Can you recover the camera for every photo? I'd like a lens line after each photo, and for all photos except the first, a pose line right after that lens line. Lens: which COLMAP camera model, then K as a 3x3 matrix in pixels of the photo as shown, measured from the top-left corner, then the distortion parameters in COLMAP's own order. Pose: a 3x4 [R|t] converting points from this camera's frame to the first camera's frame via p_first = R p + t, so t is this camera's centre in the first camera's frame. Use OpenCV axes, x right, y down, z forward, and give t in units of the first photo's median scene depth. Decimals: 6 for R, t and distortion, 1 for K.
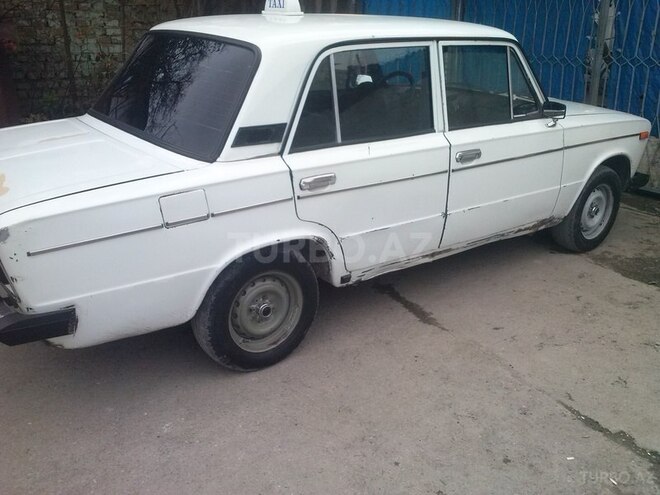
lens RADIAL K [[600.2, 0, 330.0], [0, 600.2, 247.5], [0, 0, 1]] dist [0.060947, -0.141859]
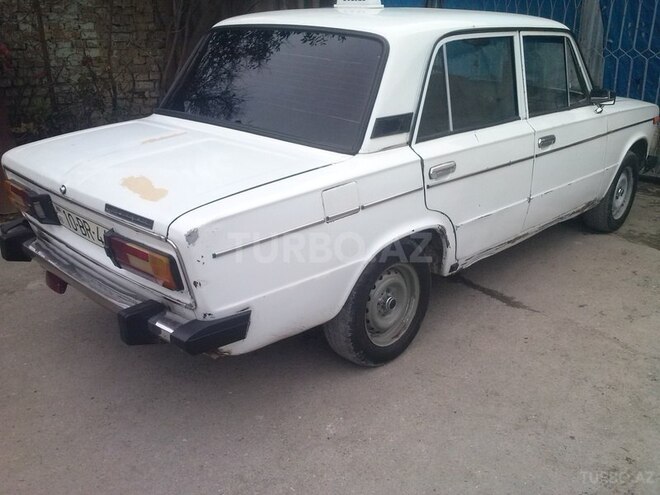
lens RADIAL K [[600.2, 0, 330.0], [0, 600.2, 247.5], [0, 0, 1]] dist [0.060947, -0.141859]
pose [[0.987655, -0.064998, 0.142526, -0.332560], [0.066227, 0.997797, -0.003890, 0.009888], [-0.141959, 0.013281, 0.989783, 0.031130]]
